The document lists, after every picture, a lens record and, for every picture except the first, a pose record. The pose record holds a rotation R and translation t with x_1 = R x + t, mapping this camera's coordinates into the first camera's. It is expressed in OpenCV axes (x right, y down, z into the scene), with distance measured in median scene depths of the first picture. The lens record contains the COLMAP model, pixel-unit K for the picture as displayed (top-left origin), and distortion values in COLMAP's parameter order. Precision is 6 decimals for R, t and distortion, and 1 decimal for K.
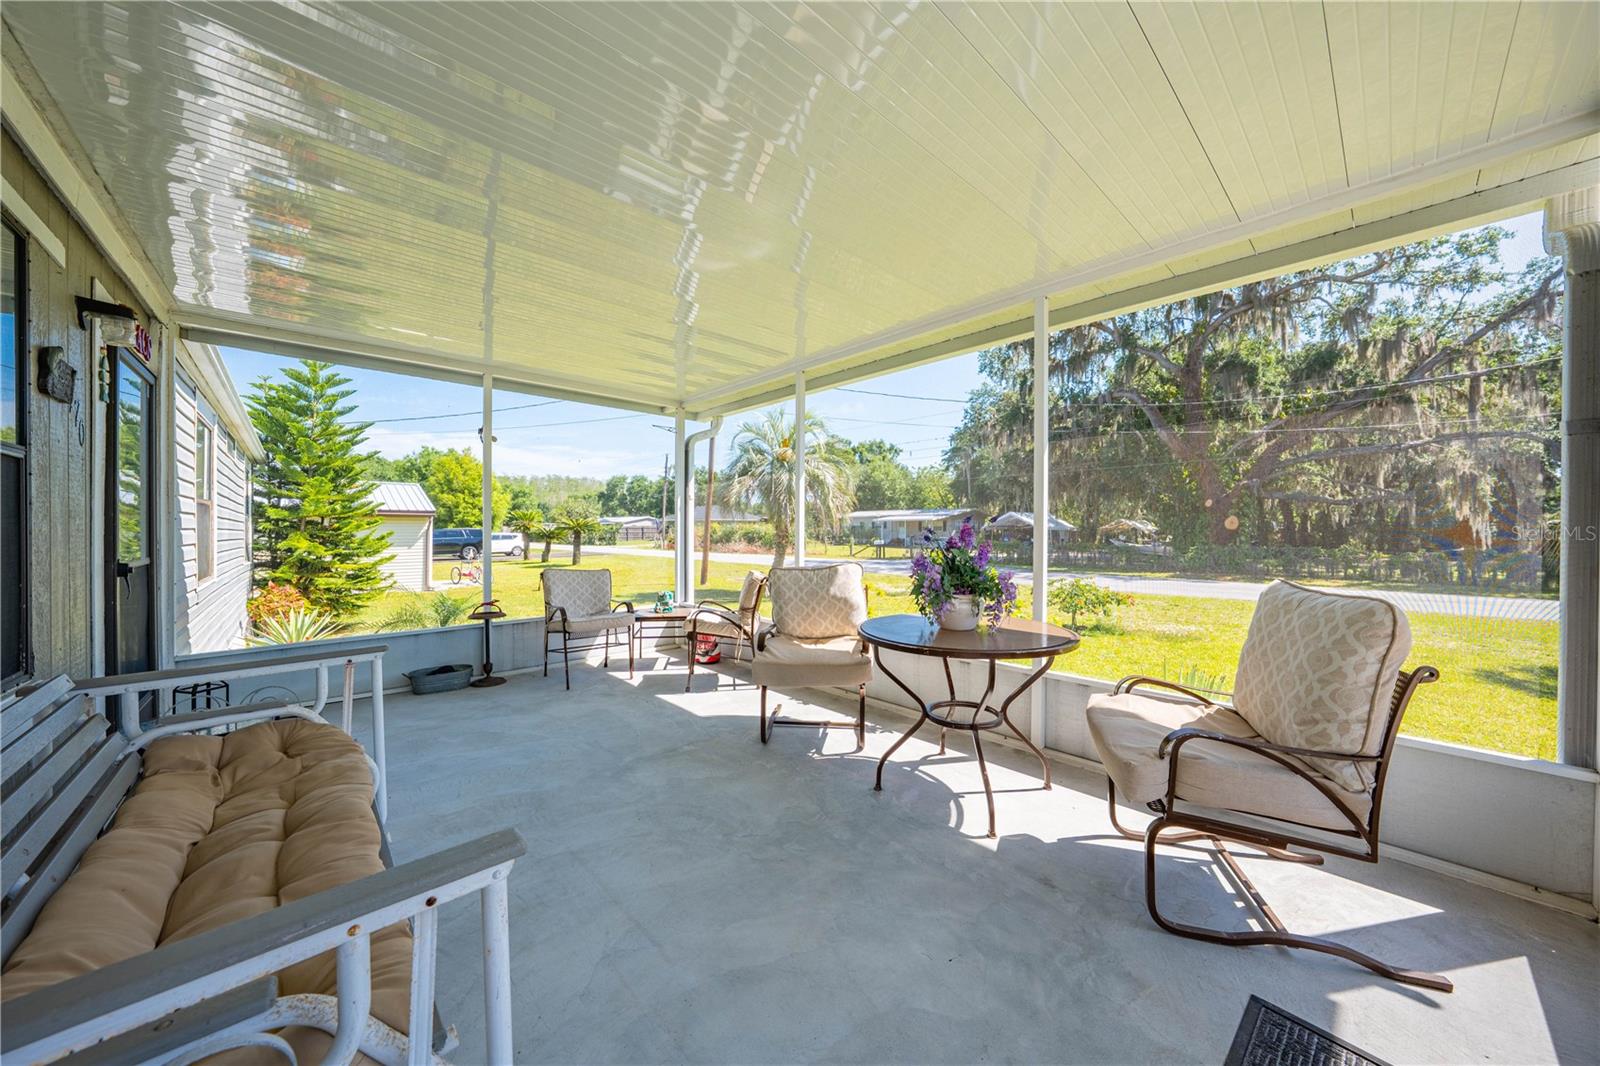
lens RADIAL K [[548.5, 0, 797.4], [0, 548.5, 524.8], [0, 0, 1]] dist [-0.009545, 0.000534]
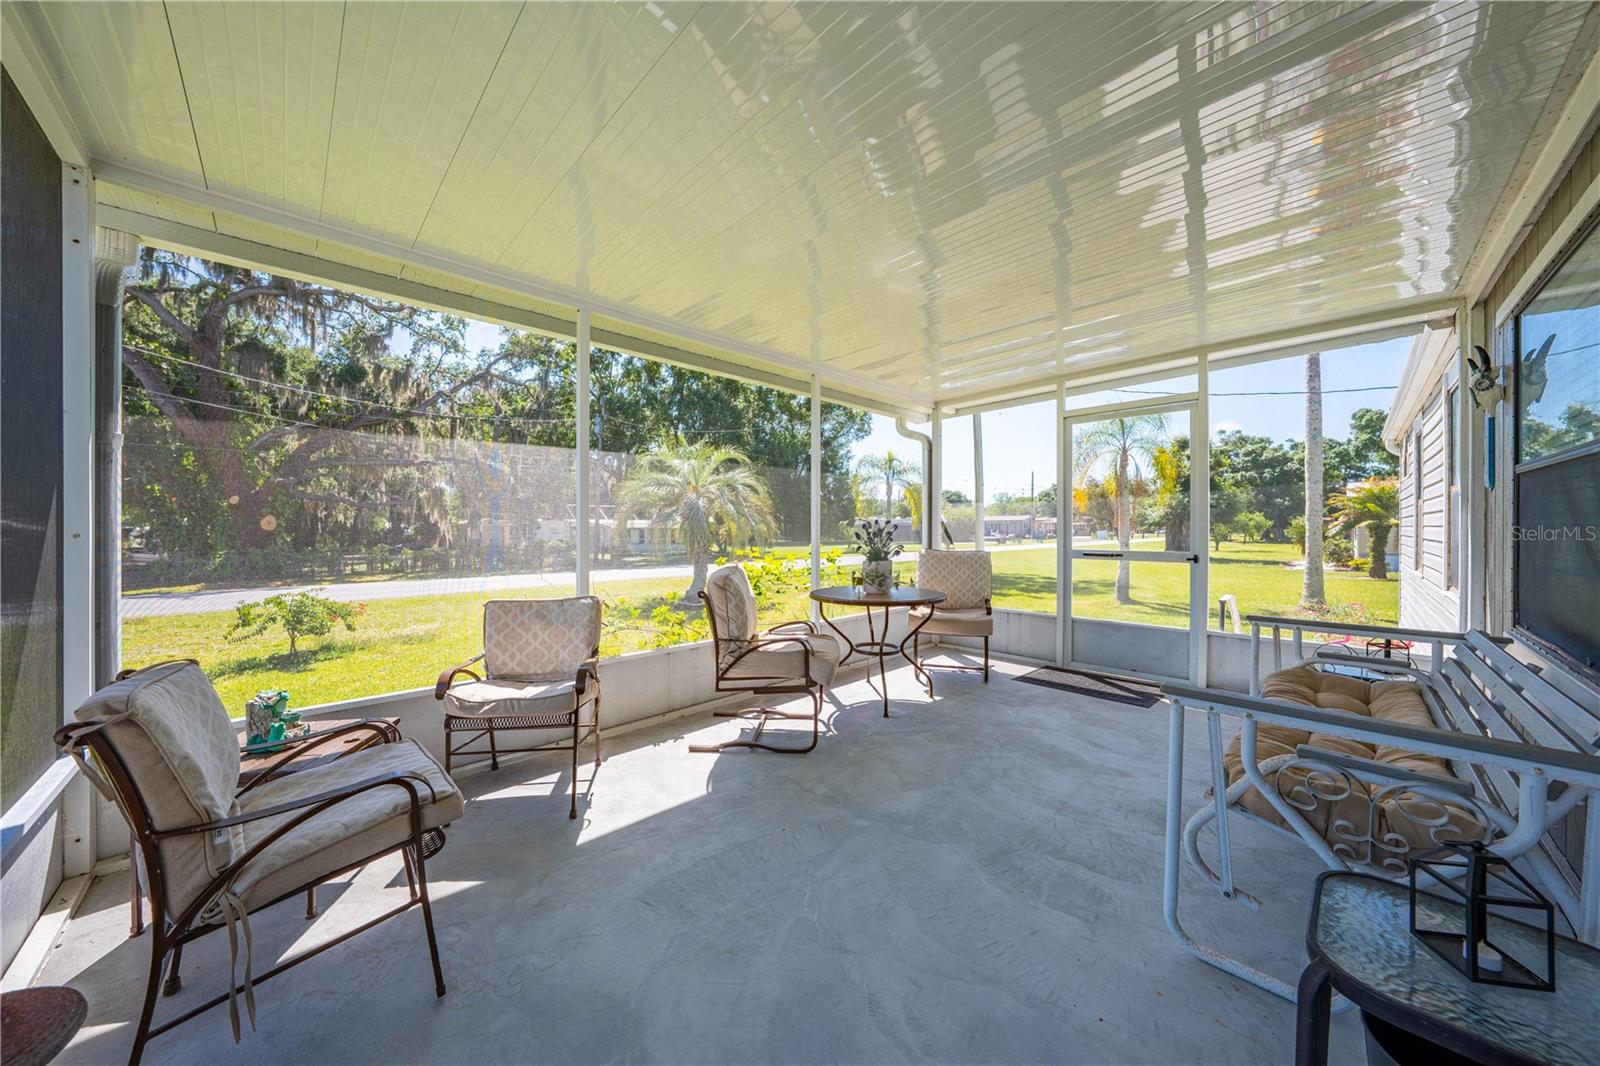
lens RADIAL K [[548.5, 0, 796.0], [0, 548.5, 535.0], [0, 0, 1]] dist [-0.009545, 0.000534]
pose [[-0.021635, -0.012131, 0.999692, -0.166007], [-0.005073, 0.999915, 0.012023, 0.000918], [-0.999753, -0.004811, -0.021694, 0.169847]]
